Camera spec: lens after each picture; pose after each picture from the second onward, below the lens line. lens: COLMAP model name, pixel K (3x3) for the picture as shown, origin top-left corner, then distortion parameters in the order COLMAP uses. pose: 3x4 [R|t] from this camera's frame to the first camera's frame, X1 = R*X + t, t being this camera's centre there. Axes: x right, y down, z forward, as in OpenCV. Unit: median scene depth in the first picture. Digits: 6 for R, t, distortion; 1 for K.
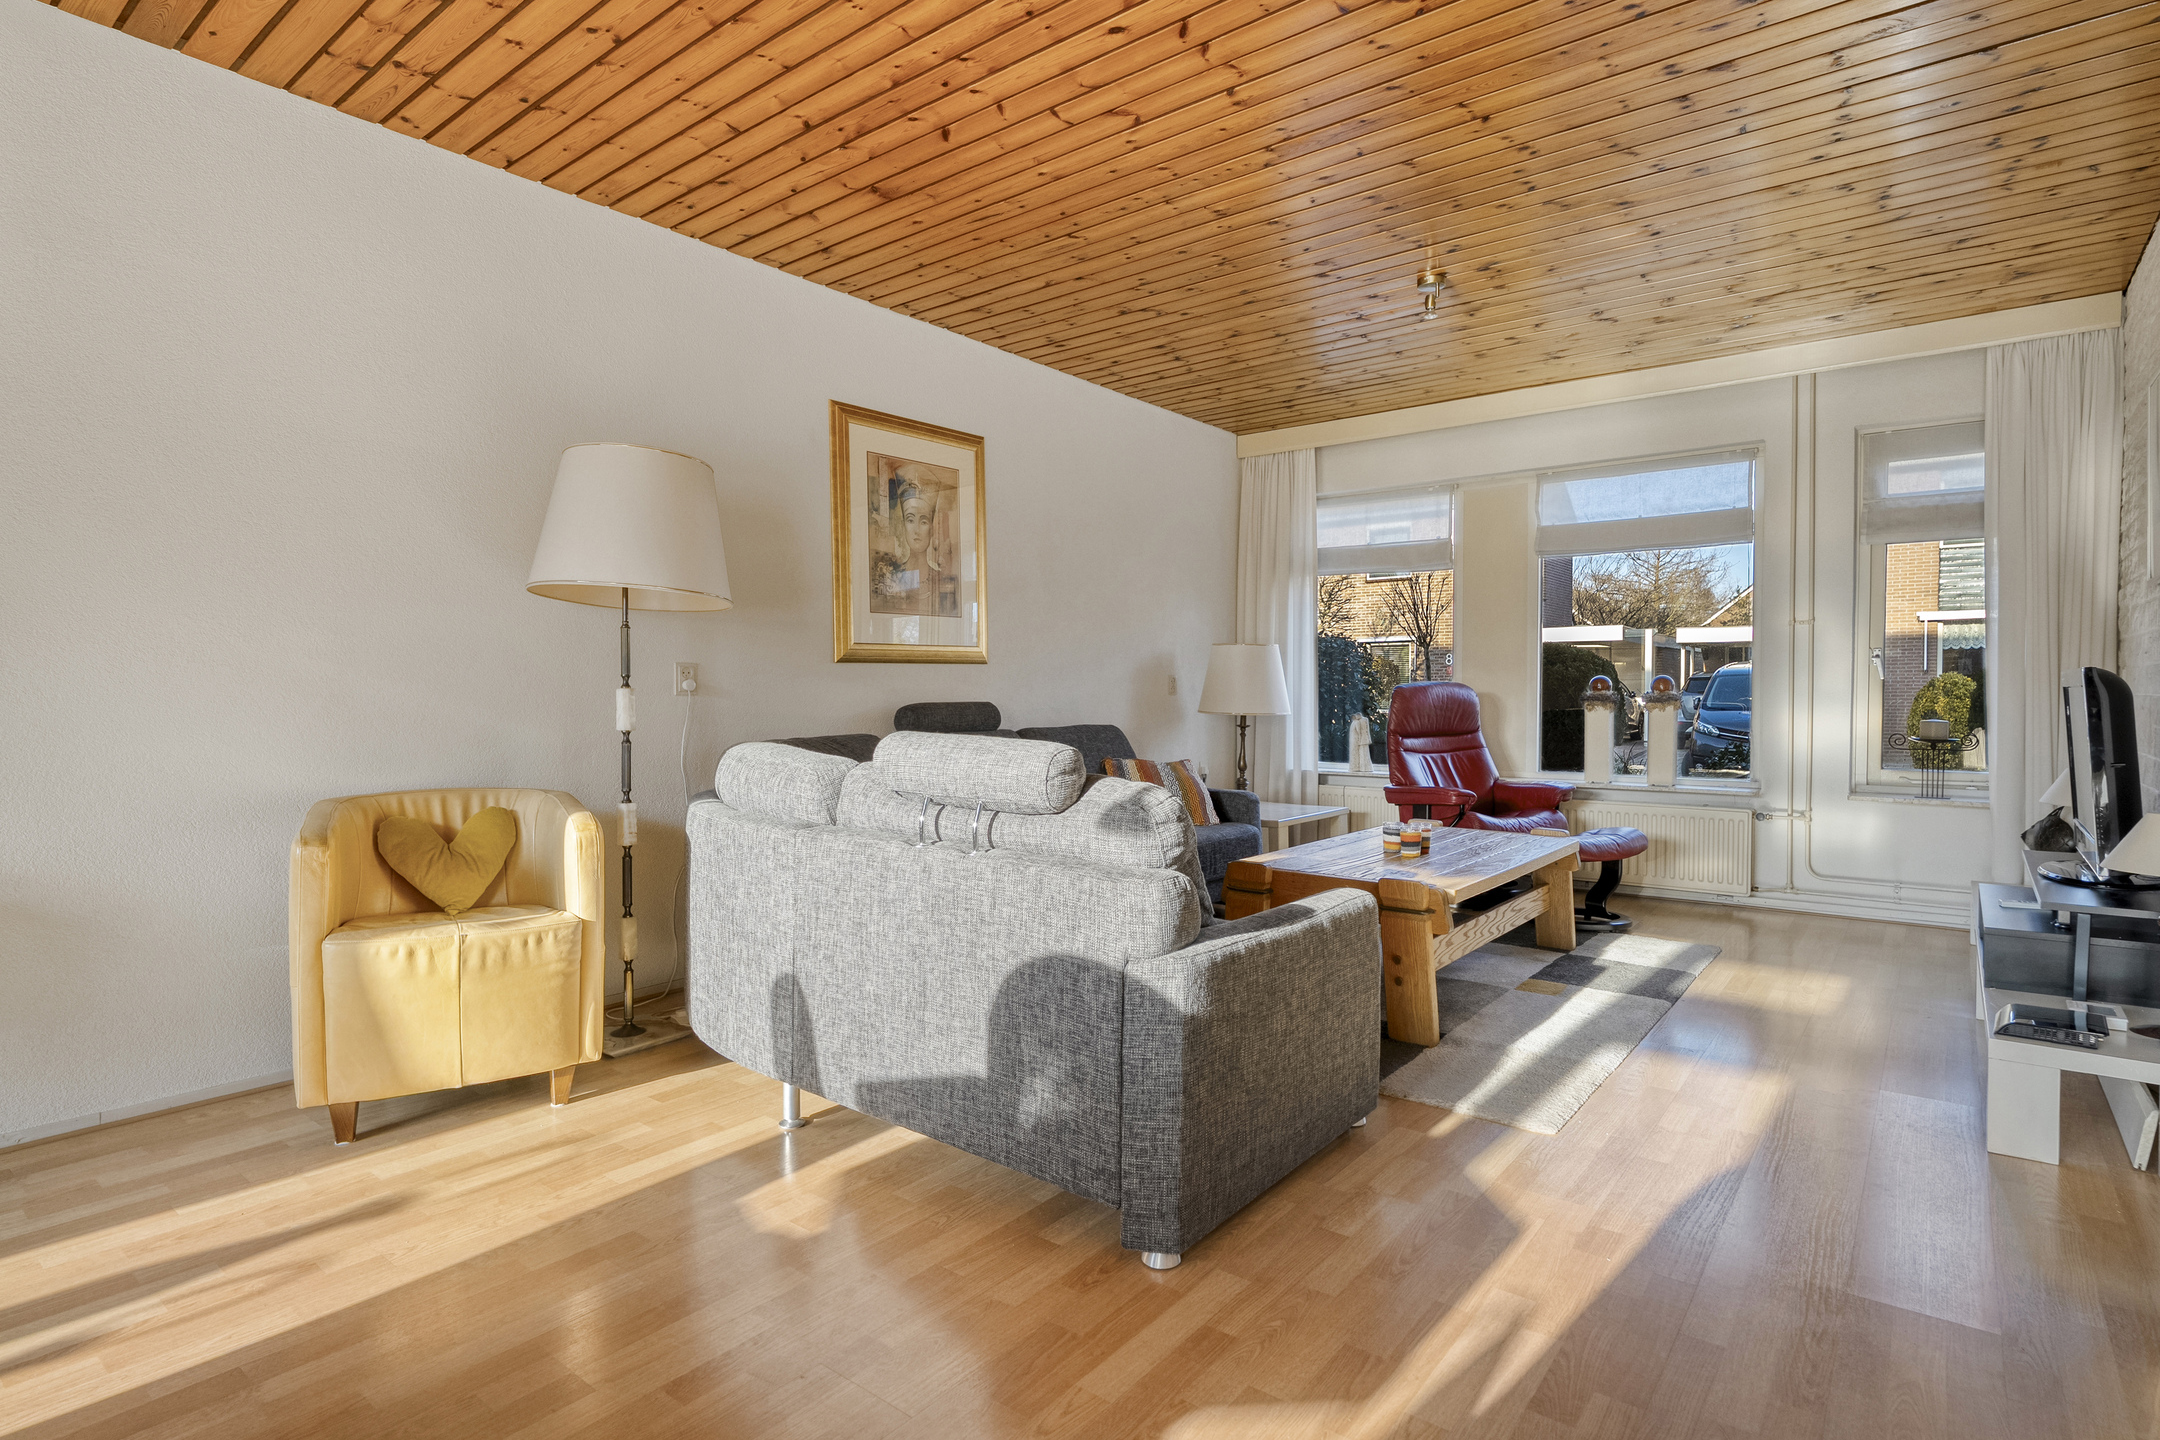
lens RADIAL K [[1105.4, 0, 1078.0], [0, 1105.4, 716.6], [0, 0, 1]] dist [-0.005018, 0.002085]
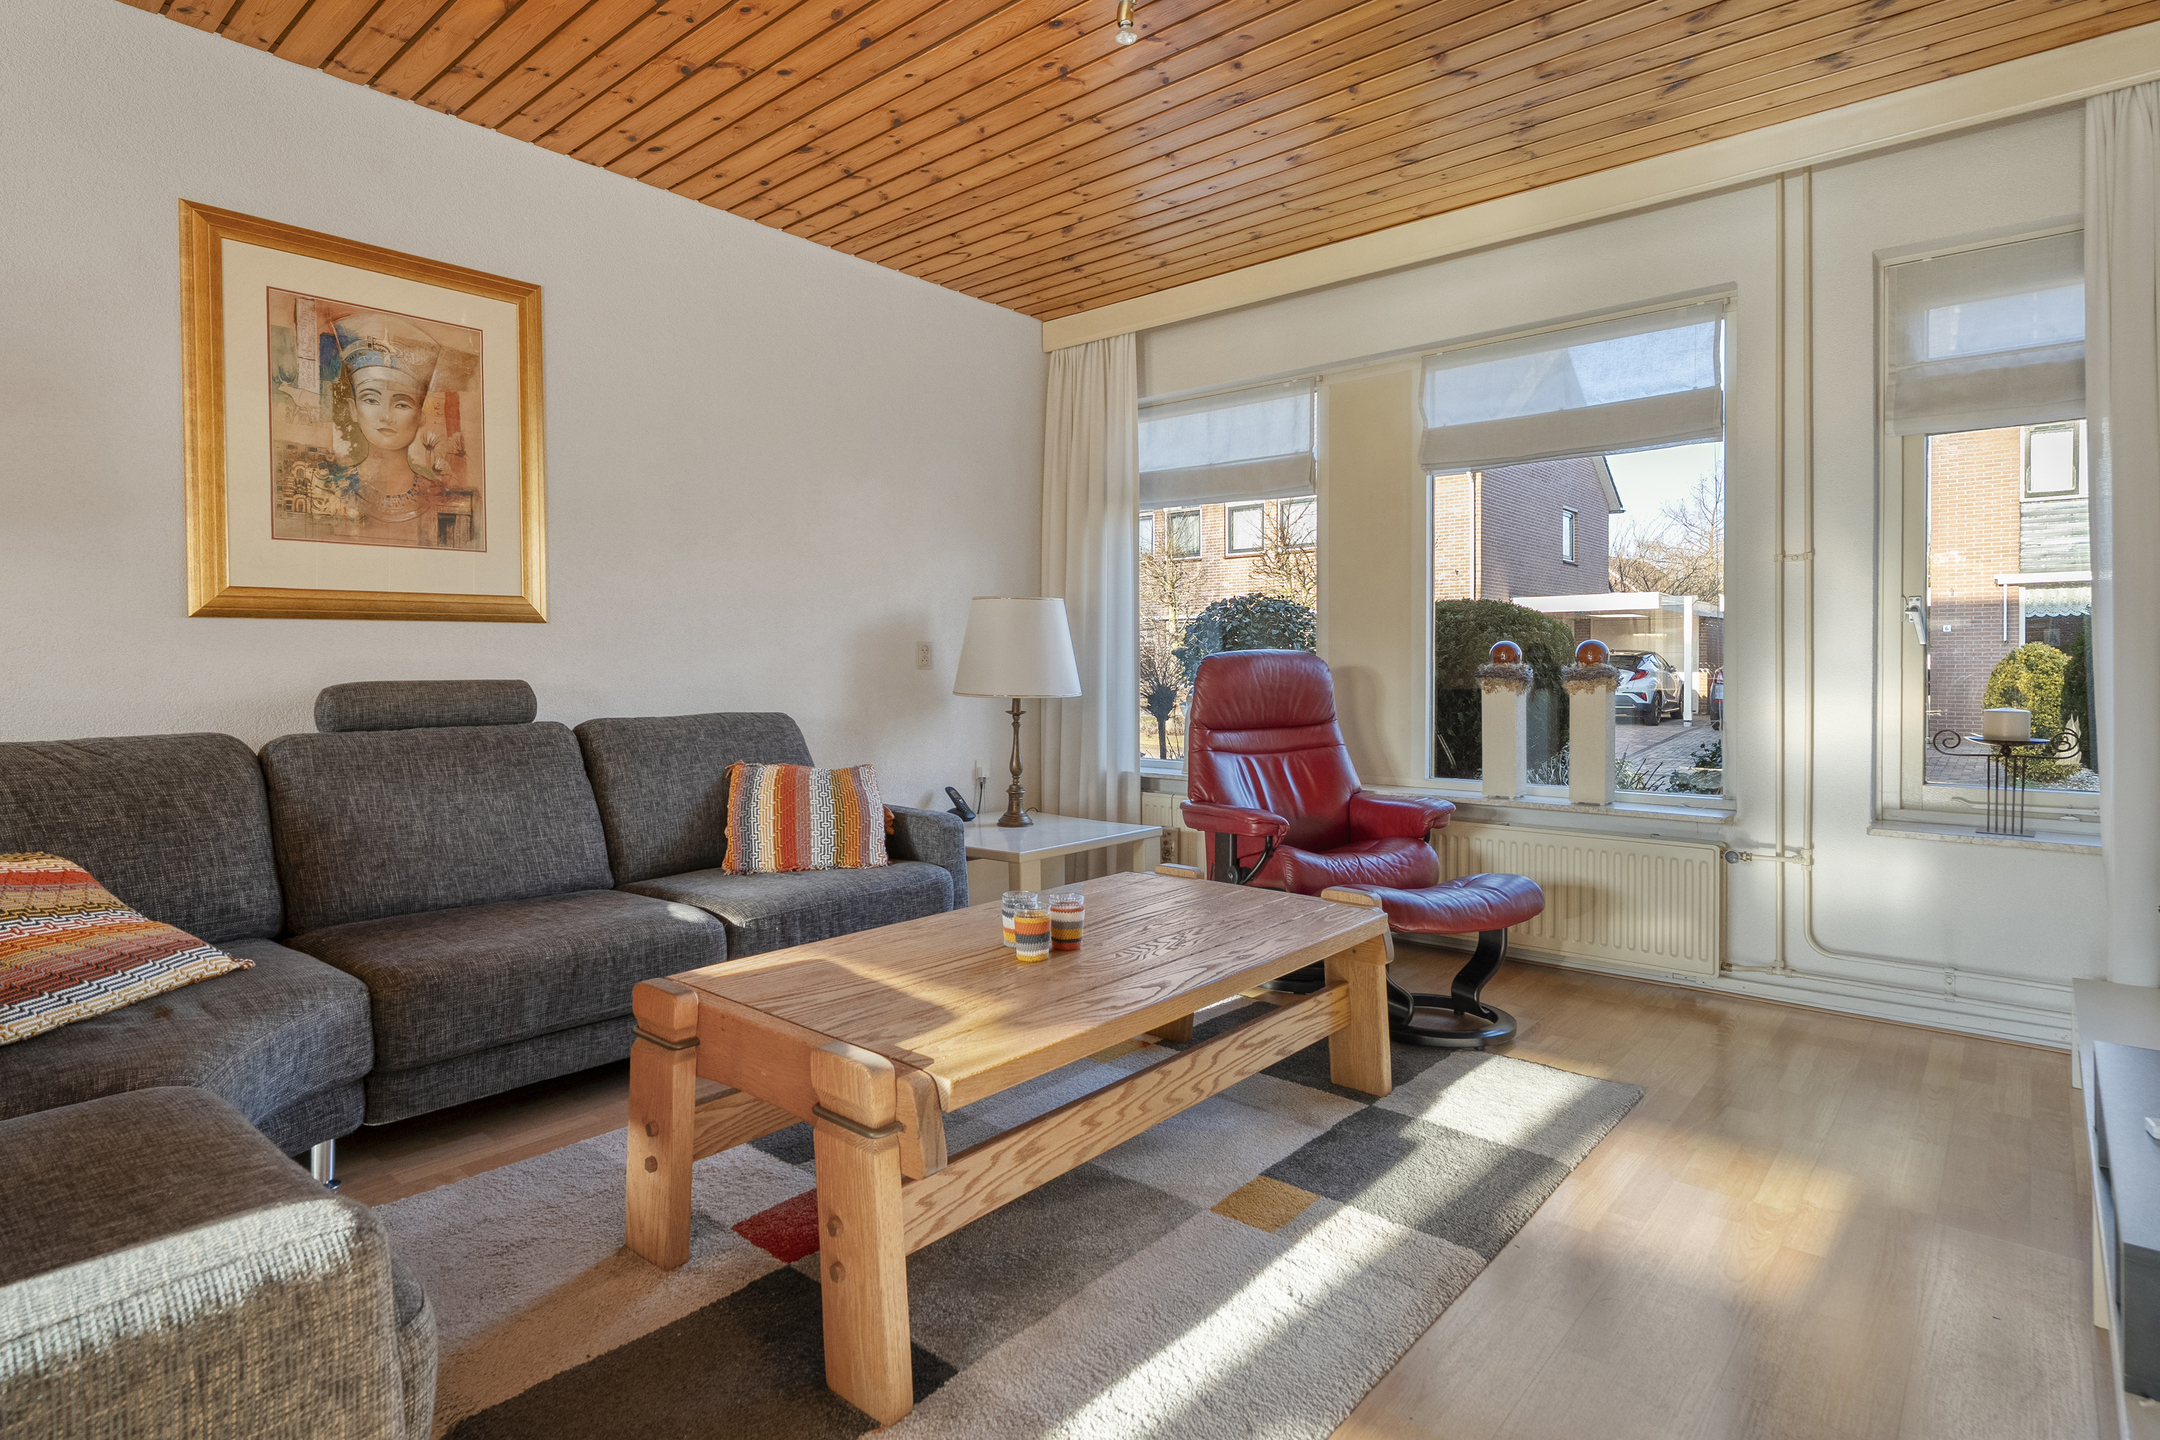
lens RADIAL K [[1105.4, 0, 1092.3], [0, 1105.4, 672.0], [0, 0, 1]] dist [-0.005018, 0.002085]
pose [[0.999249, -0.000273, -0.038752, 0.266106], [-0.000414, 0.999843, -0.017729, -0.006126], [0.038751, 0.017731, 0.999092, 0.334283]]
